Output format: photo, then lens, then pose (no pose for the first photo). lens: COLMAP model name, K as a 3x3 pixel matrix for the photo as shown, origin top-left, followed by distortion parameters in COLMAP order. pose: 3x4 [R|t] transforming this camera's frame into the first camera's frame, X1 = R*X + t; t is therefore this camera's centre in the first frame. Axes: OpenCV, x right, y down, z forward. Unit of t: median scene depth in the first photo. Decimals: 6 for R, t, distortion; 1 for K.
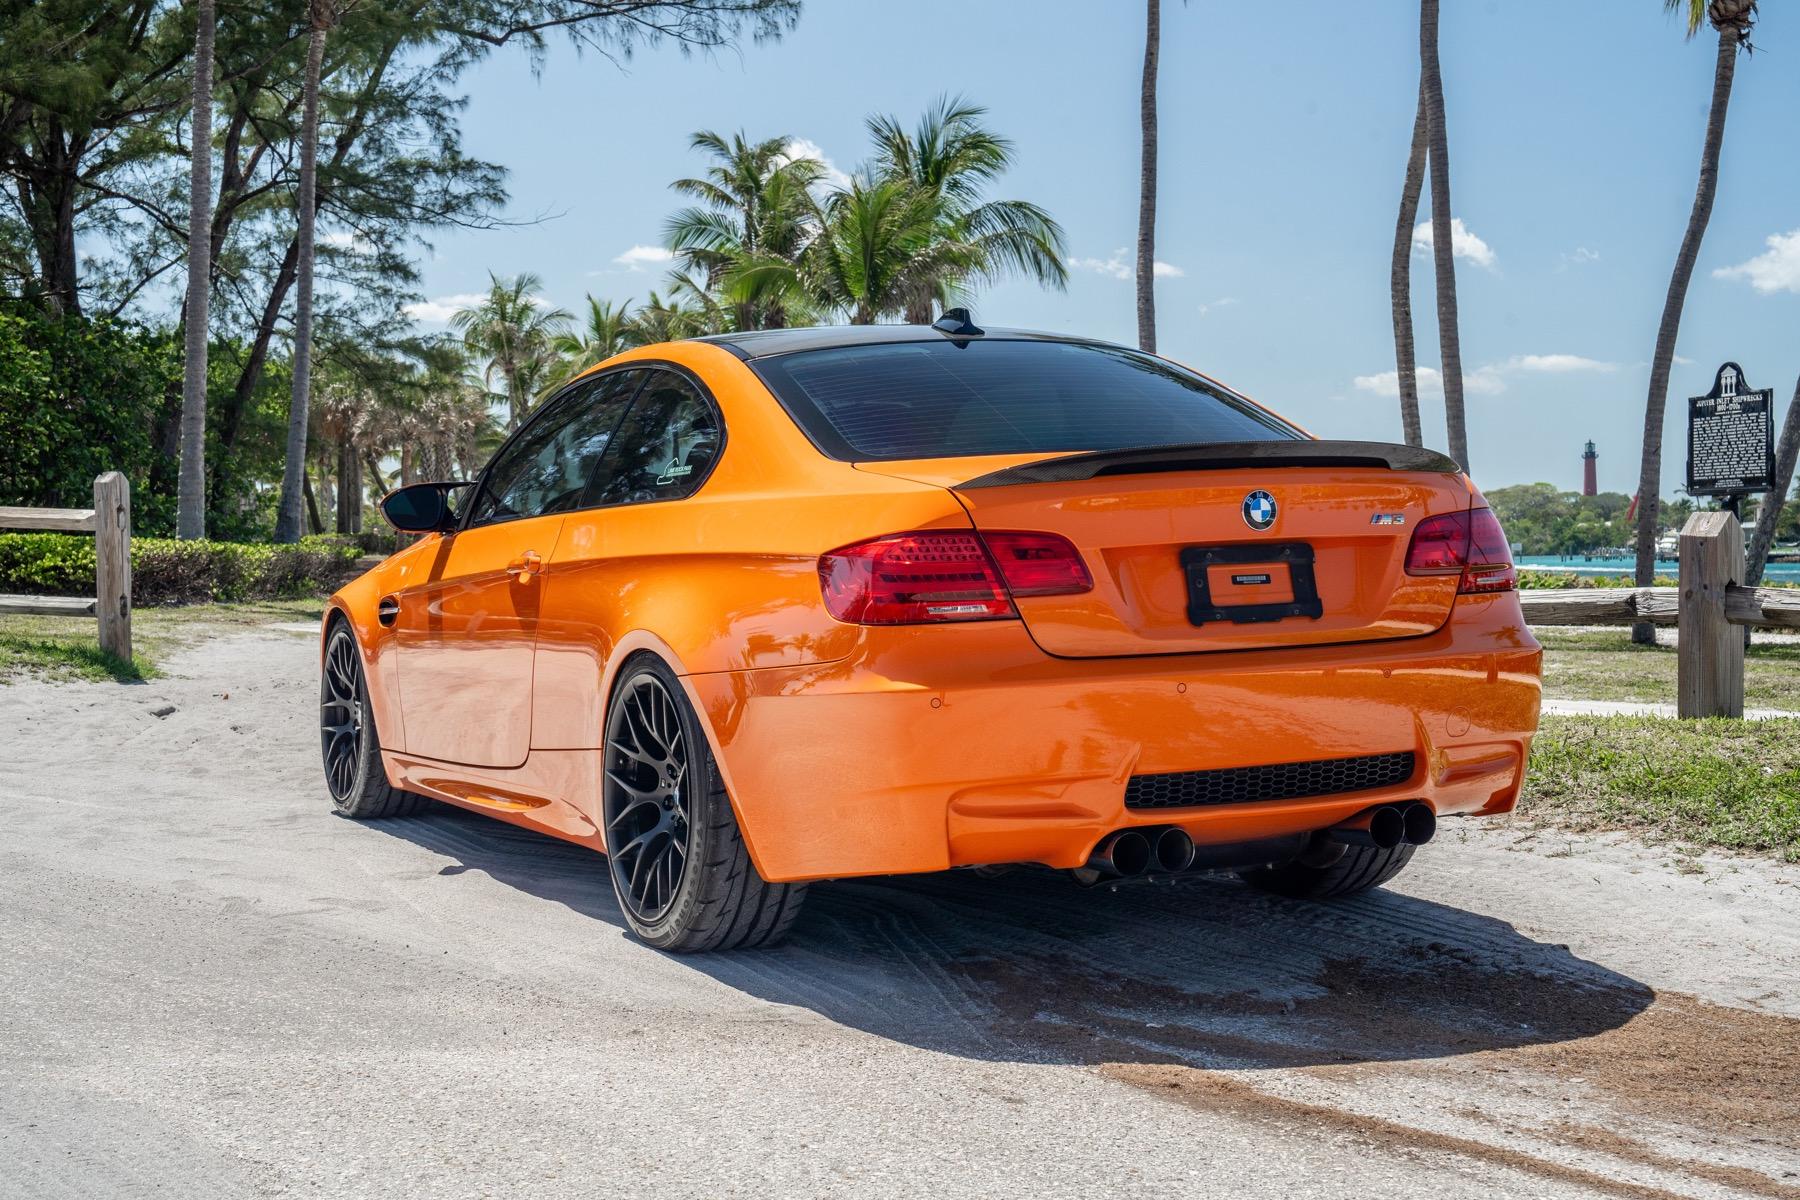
lens RADIAL K [[2270.2, 0, 900.0], [0, 2270.2, 600.0], [0, 0, 1]] dist [0.103579, 0.145942]
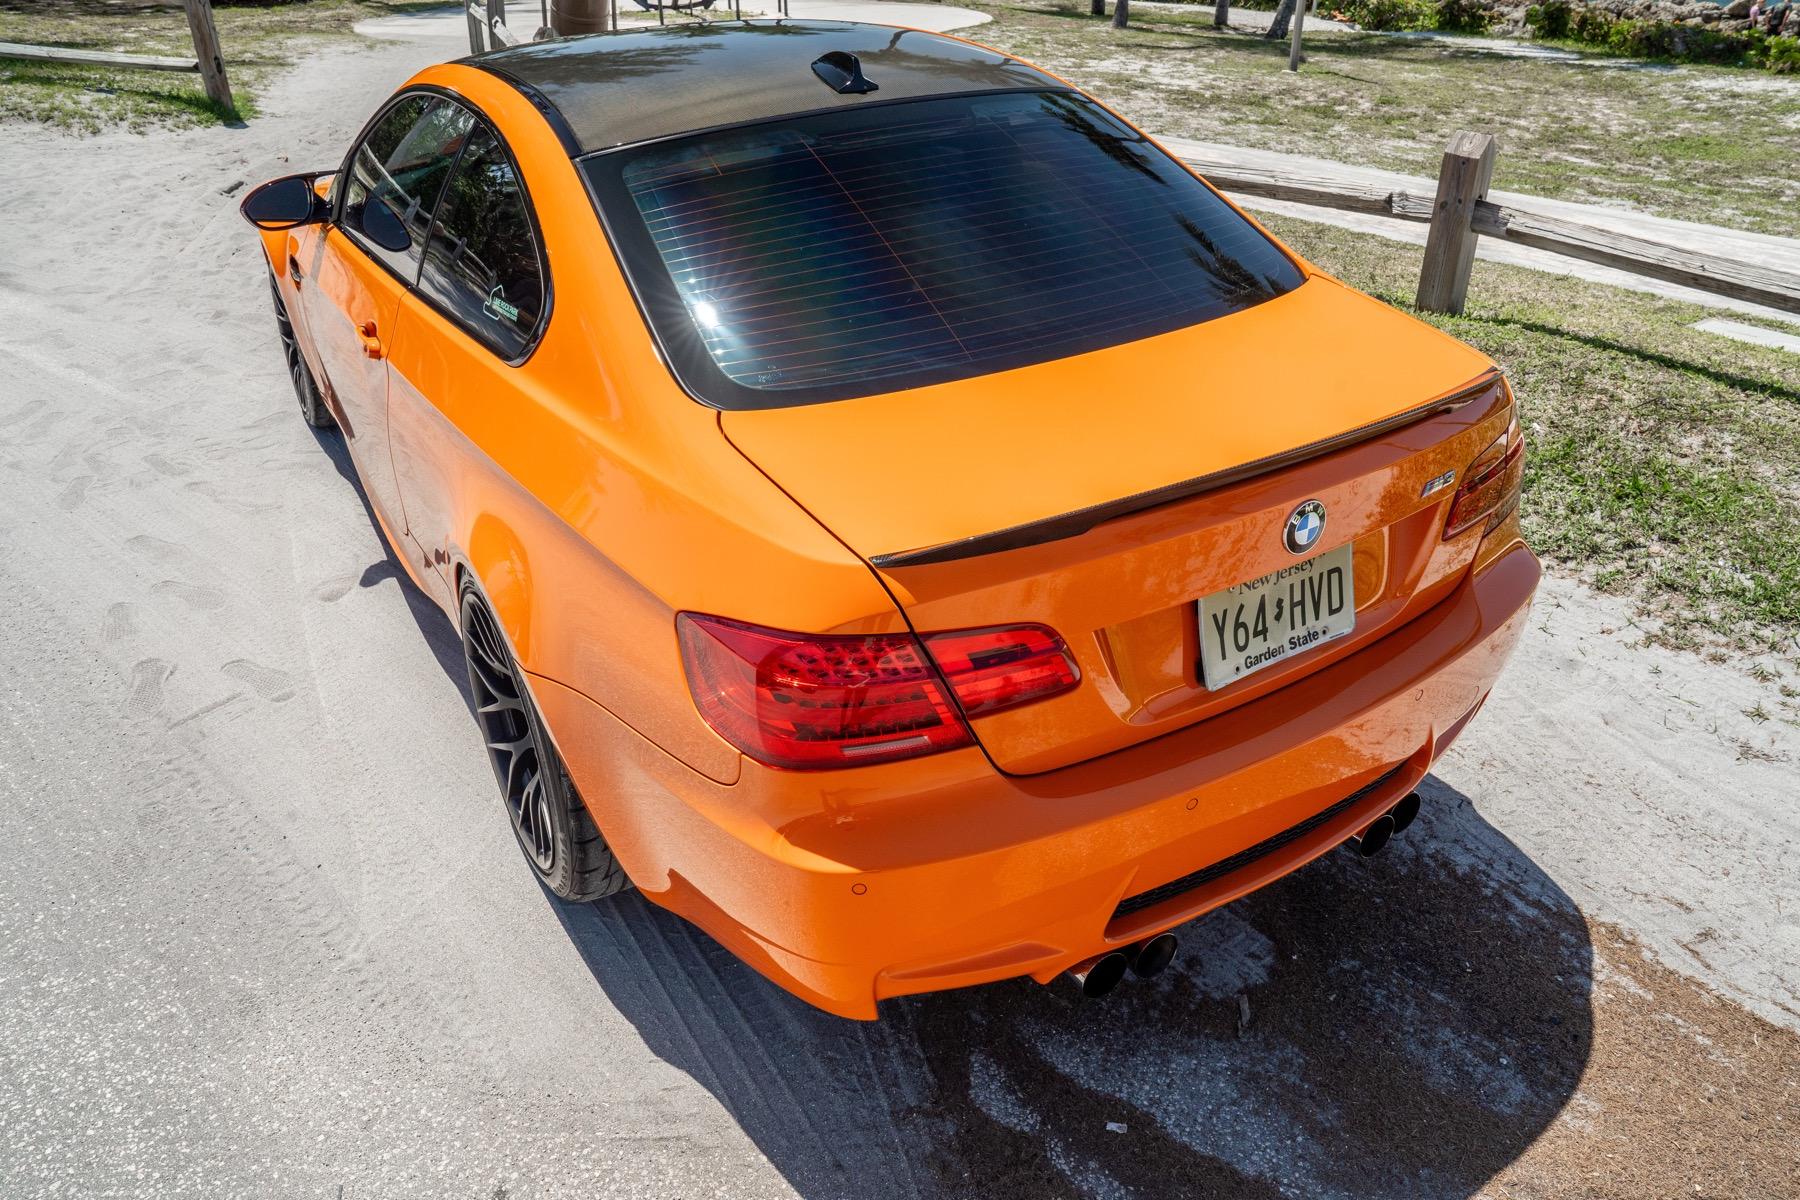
lens RADIAL K [[1197.8, 0, 889.4], [0, 1197.8, 546.1], [0, 0, 1]] dist [-0.108555, 0.091158]
pose [[0.995590, -0.043767, 0.082973, -0.000201], [0.001148, 0.890107, 0.455750, -0.074852], [-0.093802, -0.453645, 0.886232, 0.255086]]
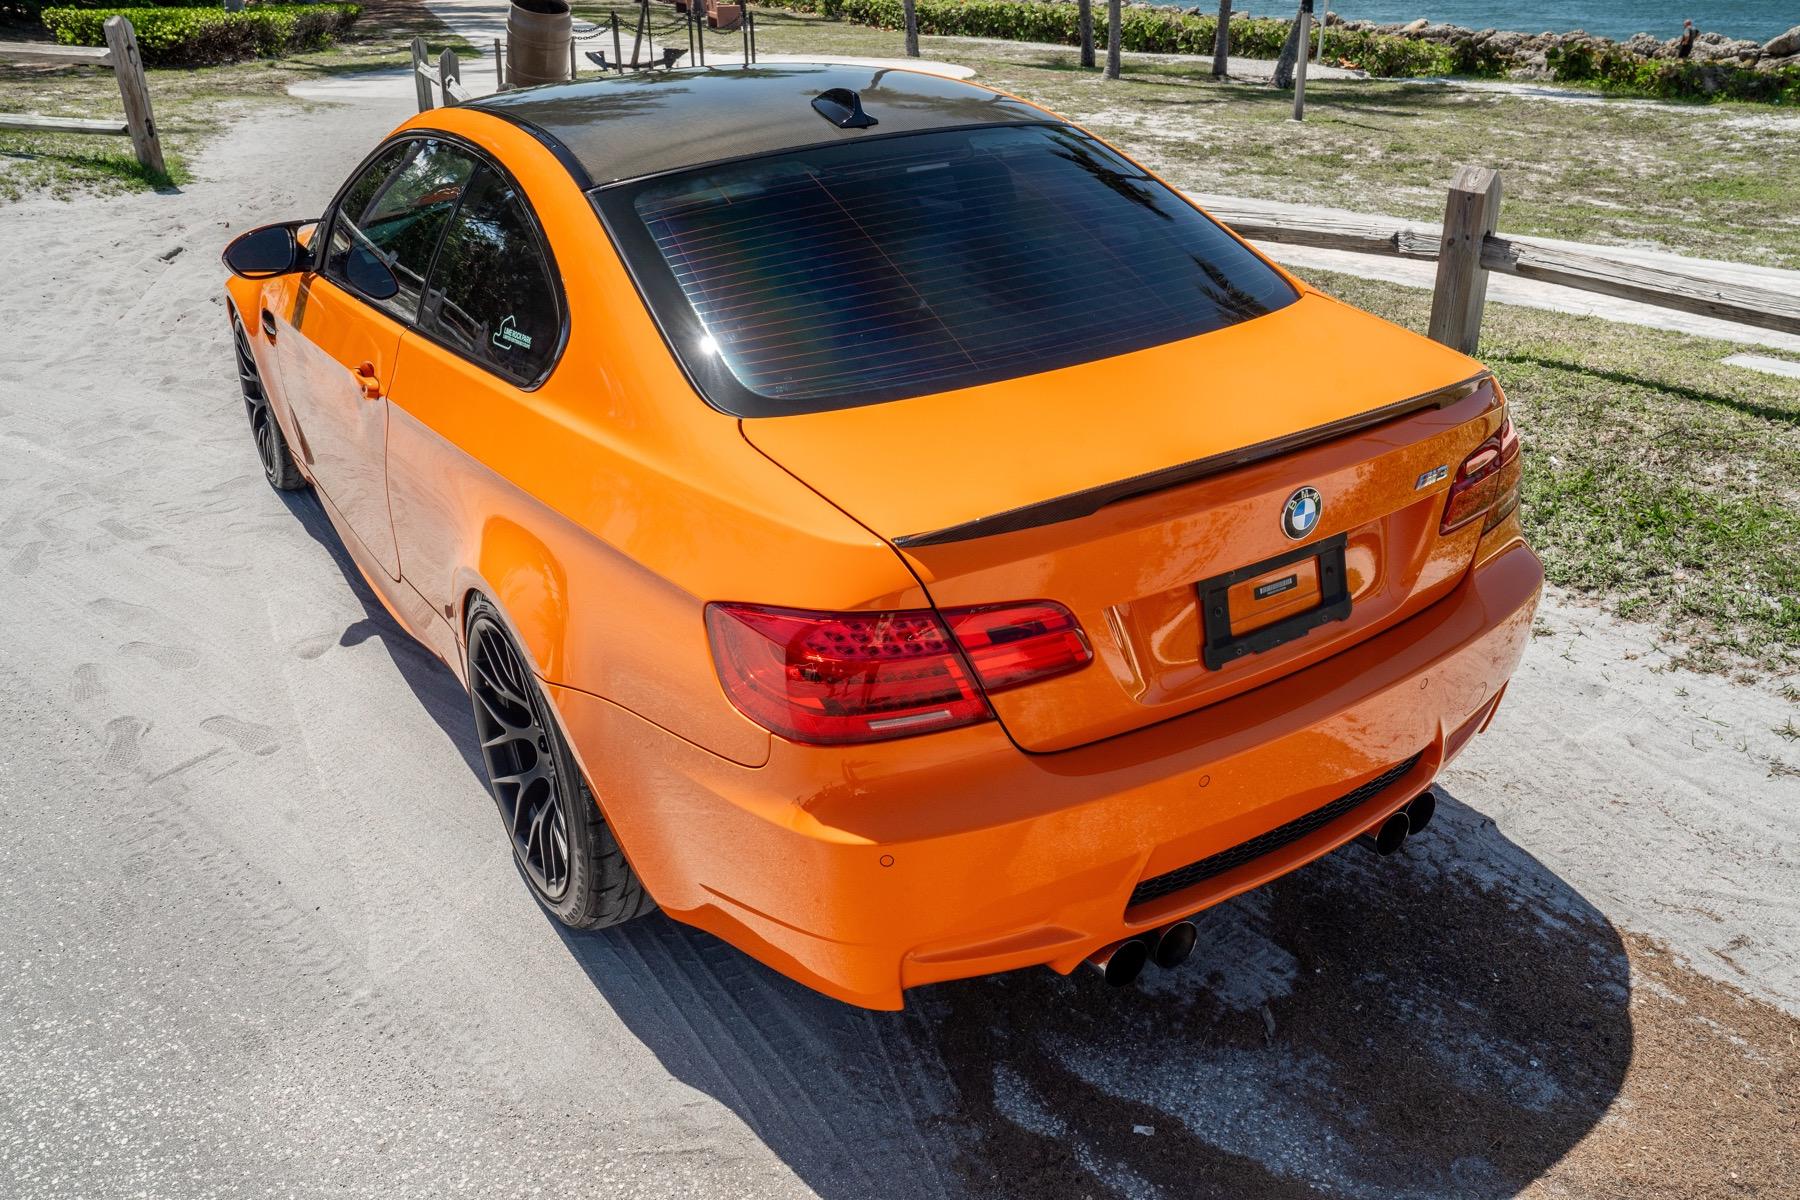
lens RADIAL K [[1326.4, 0, 883.3], [0, 1326.4, 551.5], [0, 0, 1]] dist [-0.090557, 0.111778]
pose [[0.993874, -0.055758, 0.095425, -0.006935], [0.014445, 0.921538, 0.388019, -0.072794], [-0.109573, -0.384264, 0.916698, 0.230183]]
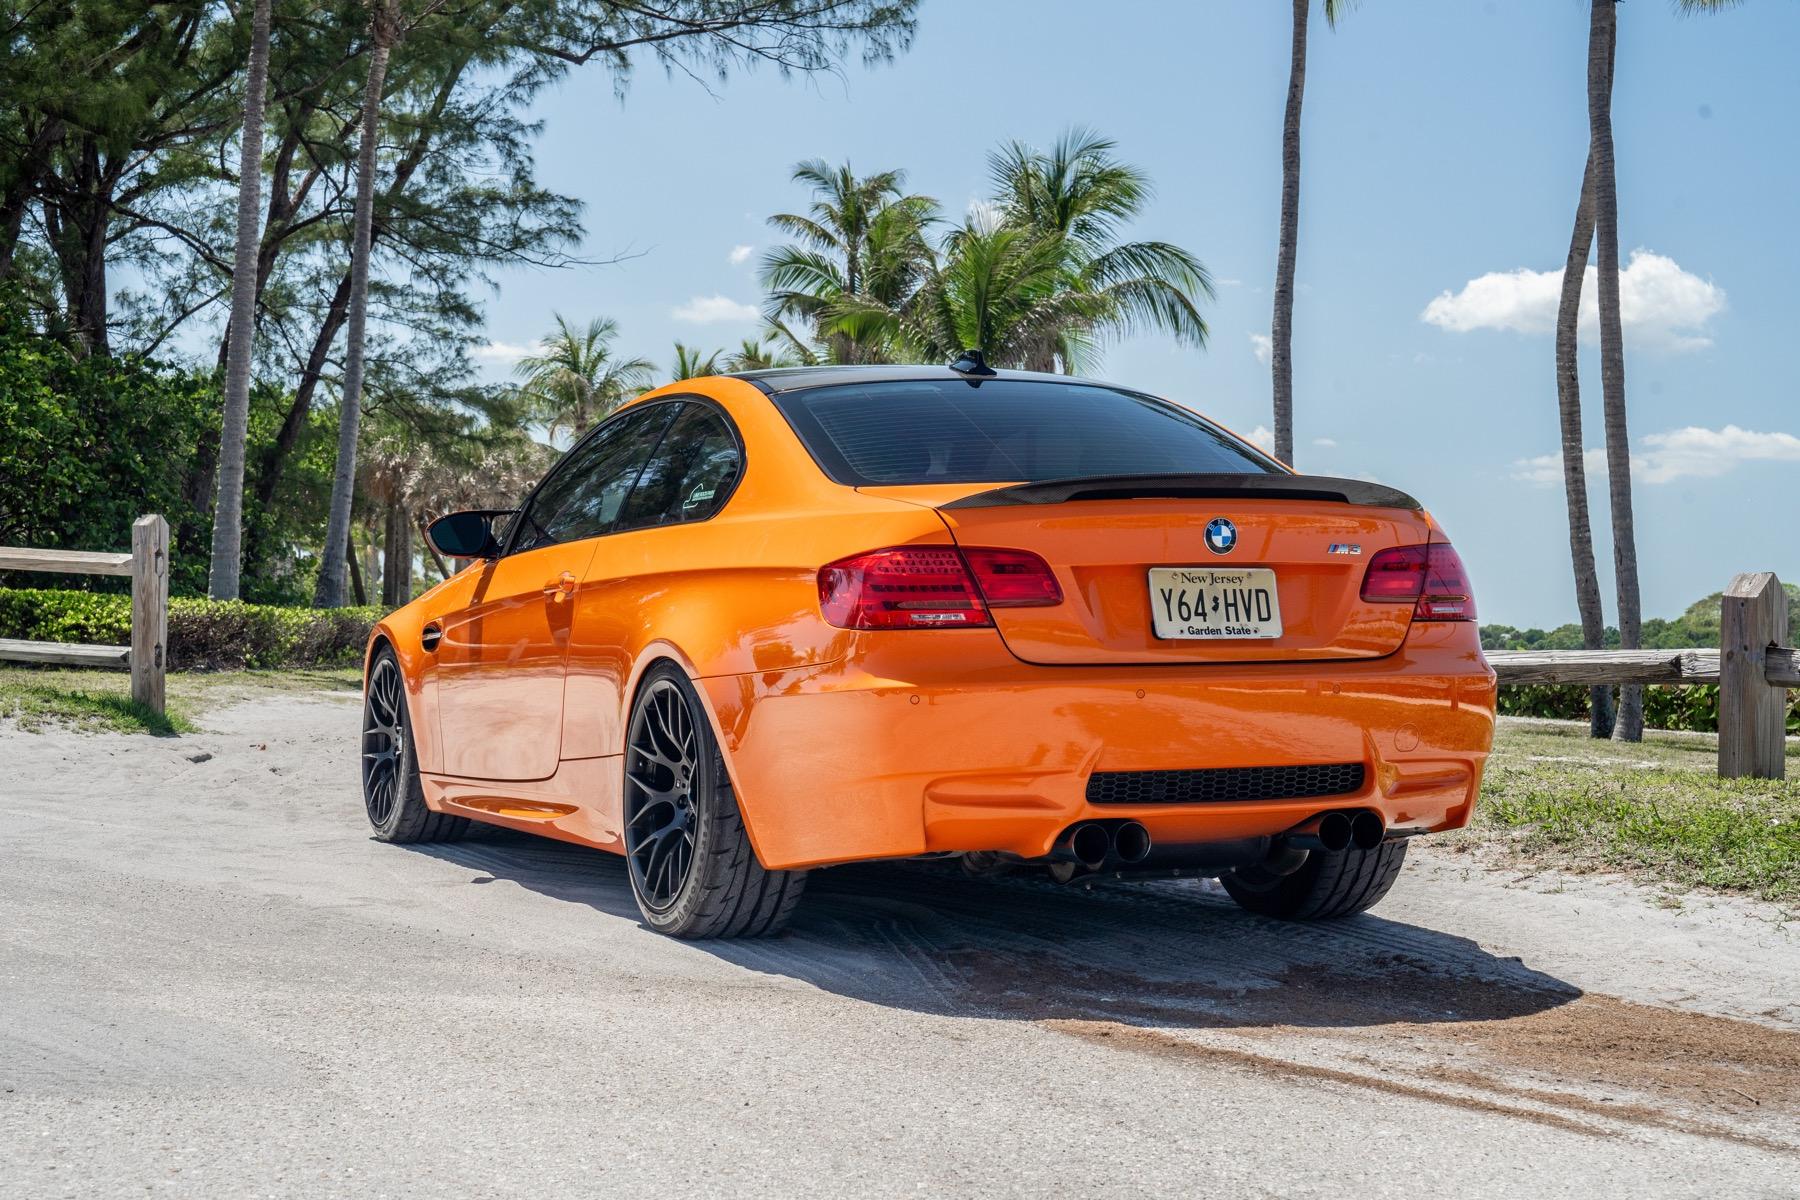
lens RADIAL K [[2603.1, 0, 907.3], [0, 2603.1, 604.4], [0, 0, 1]] dist [0.161997, 0.181577]
pose [[0.998759, 0.023898, -0.043701, 0.023470], [-0.025445, 0.999057, -0.035191, 0.015385], [0.042818, 0.036259, 0.998425, -0.096300]]
